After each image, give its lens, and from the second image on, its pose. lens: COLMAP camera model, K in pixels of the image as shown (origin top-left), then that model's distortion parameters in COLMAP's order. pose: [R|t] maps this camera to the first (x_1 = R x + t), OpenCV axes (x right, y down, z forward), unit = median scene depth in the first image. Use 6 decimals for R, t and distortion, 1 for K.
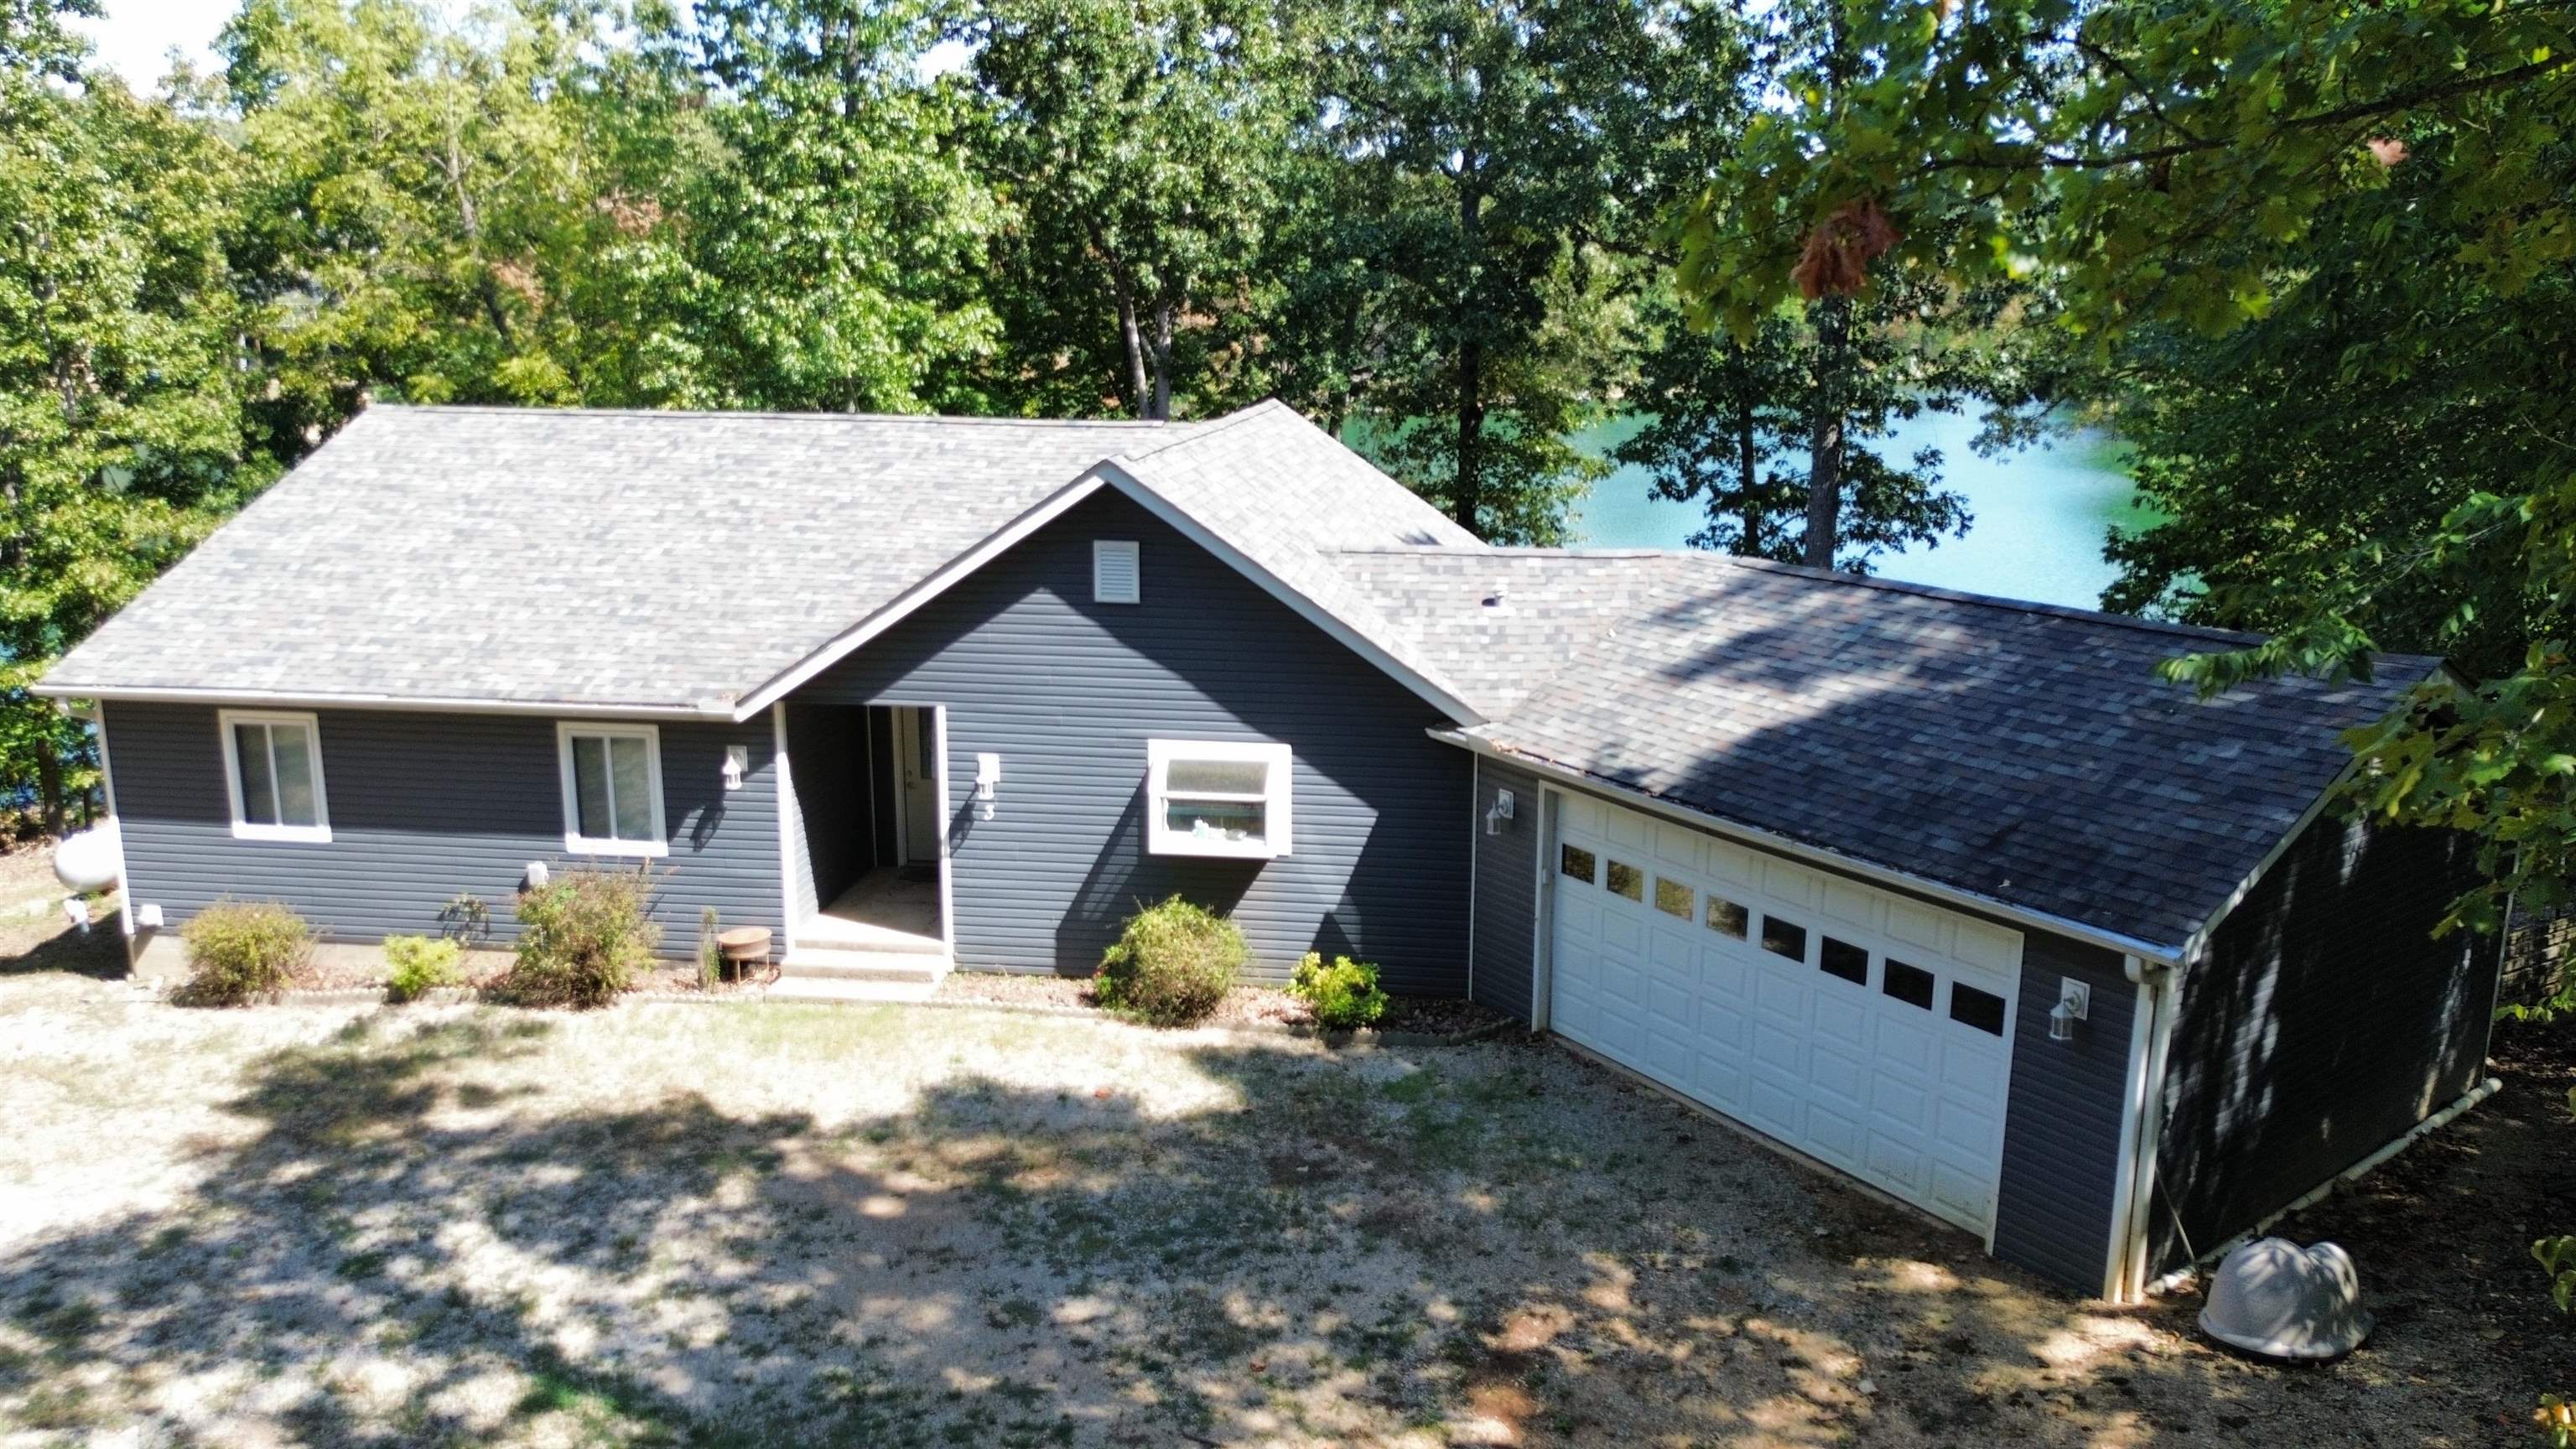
lens RADIAL K [[1868.8, 0, 1312.1], [0, 1868.8, 721.9], [0, 0, 1]] dist [0.053146, -0.058987]
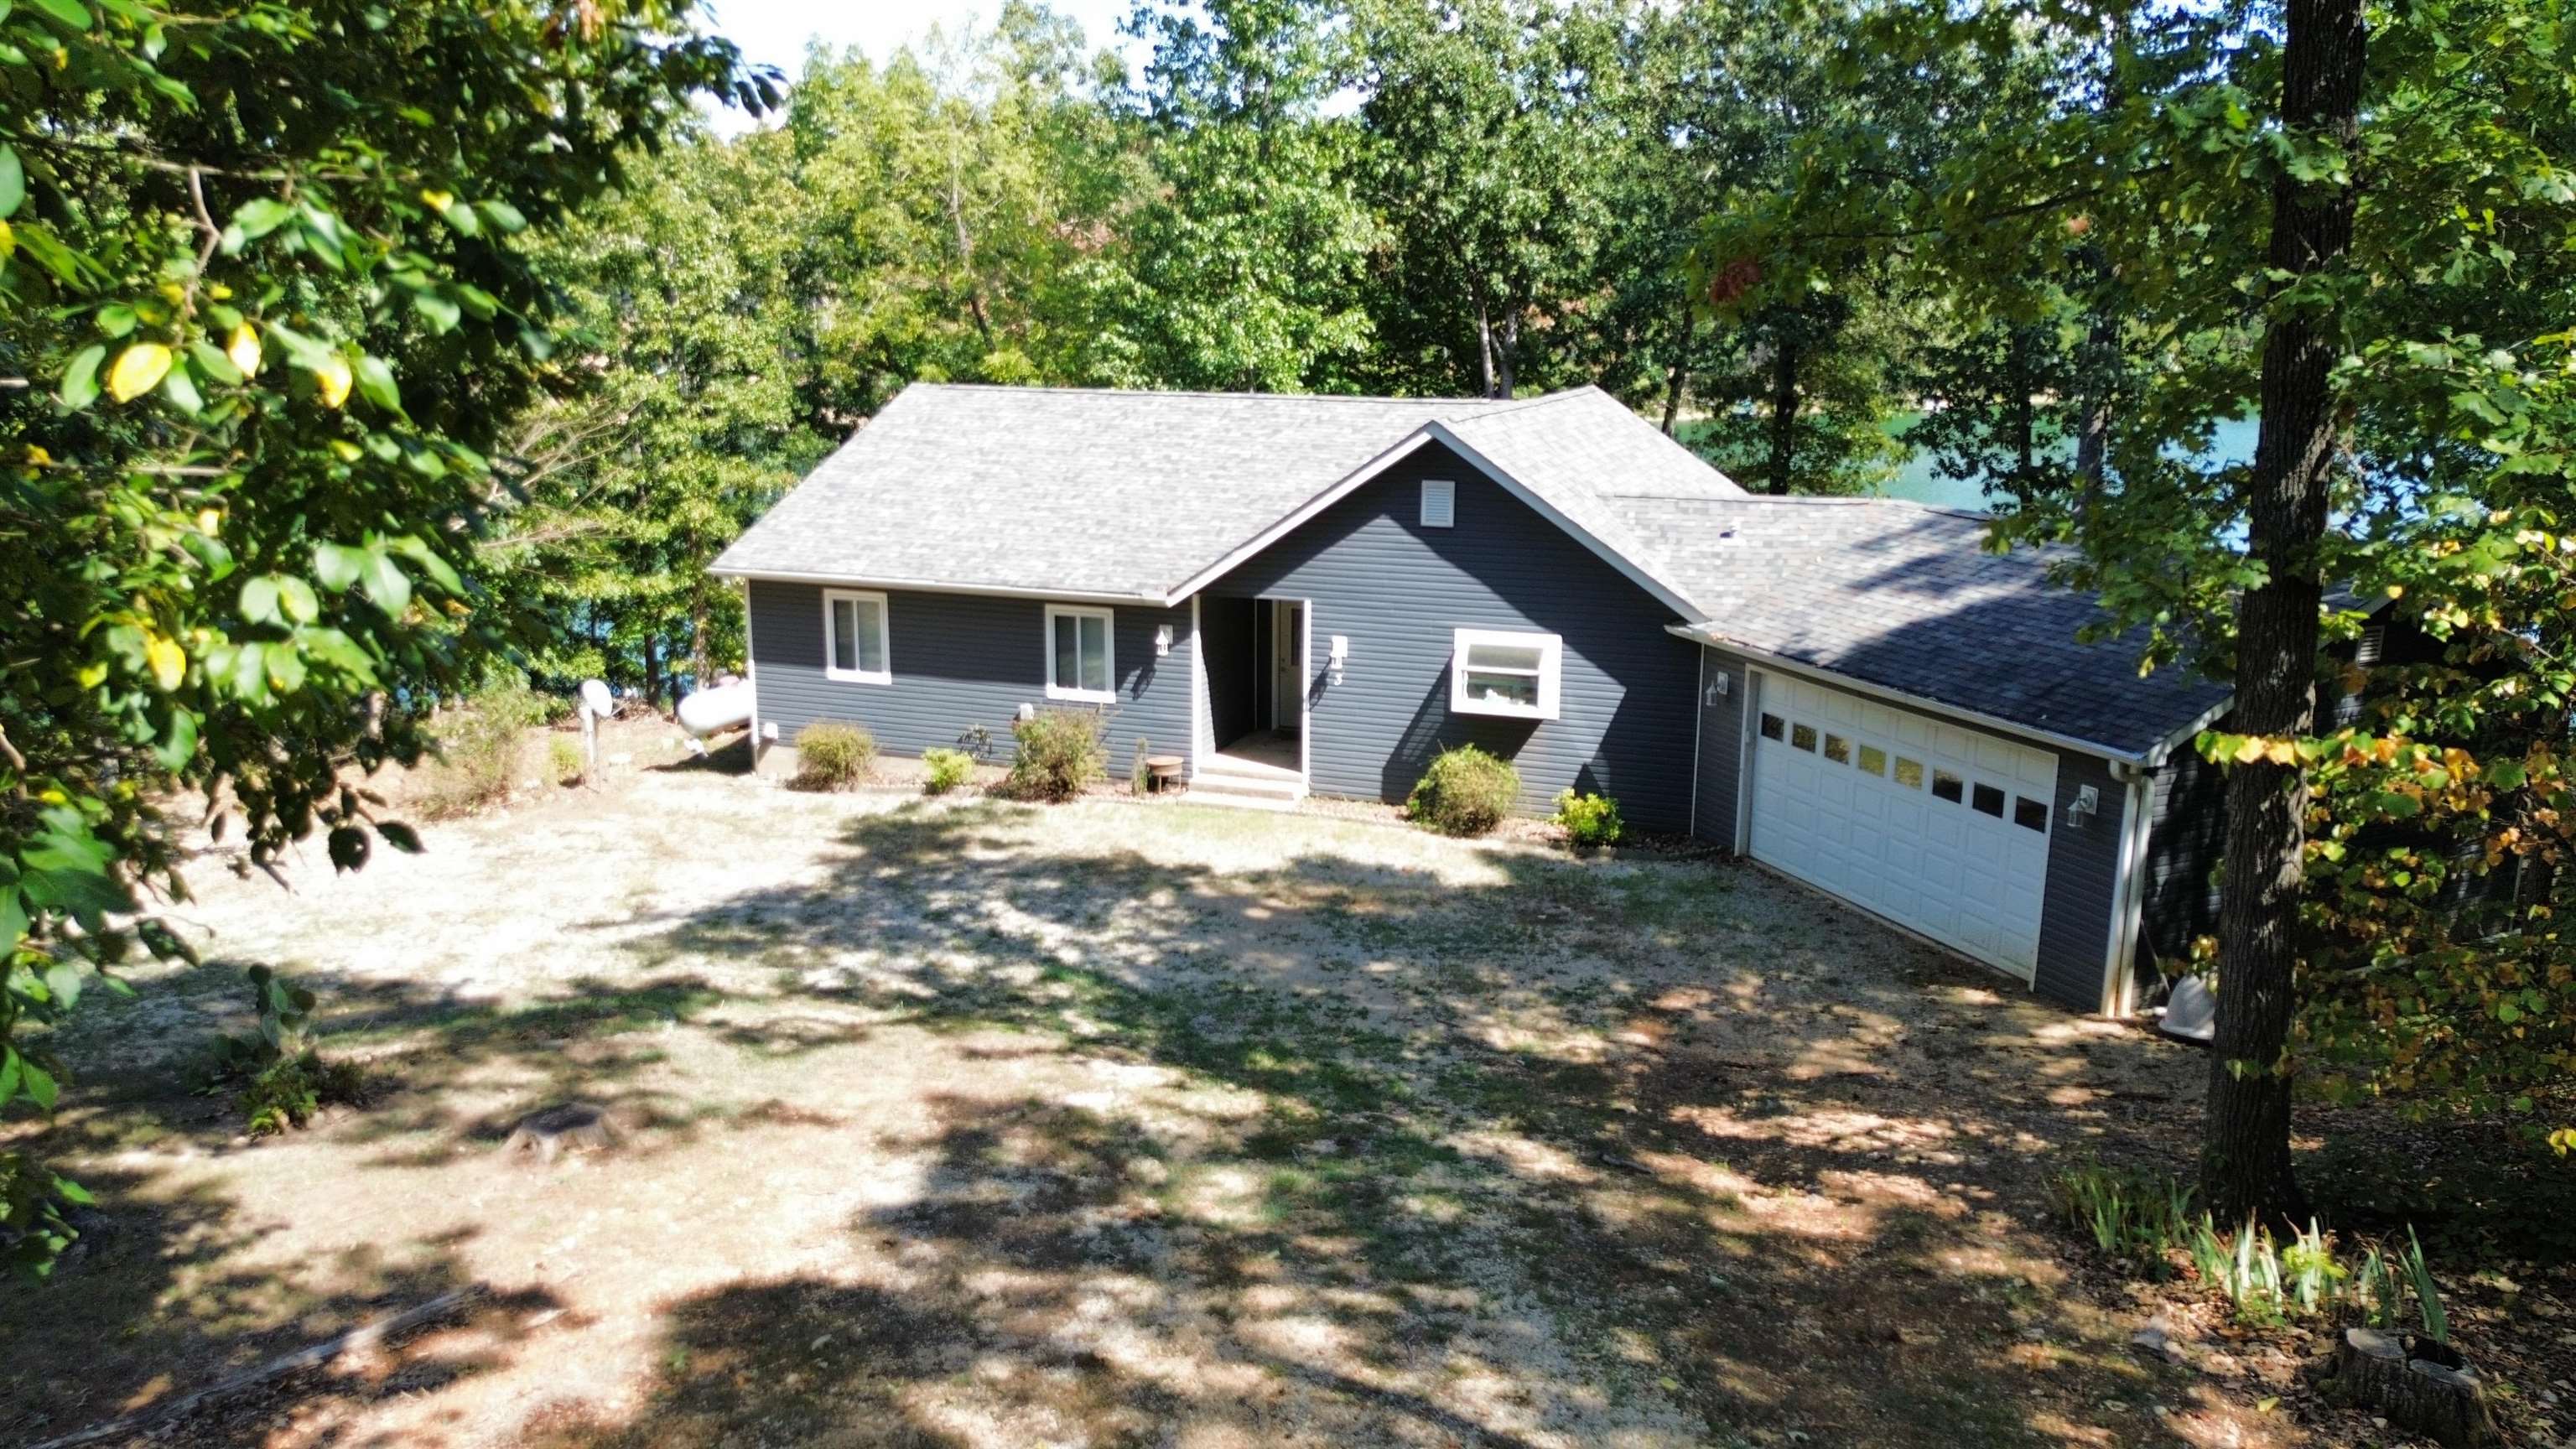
lens RADIAL K [[1868.8, 0, 1285.0], [0, 1868.8, 728.8], [0, 0, 1]] dist [0.053146, -0.058987]
pose [[0.976969, 0.047016, -0.208136, 0.073746], [-0.046761, 0.998887, 0.006146, 0.077343], [0.208194, 0.003728, 0.978081, -0.342886]]
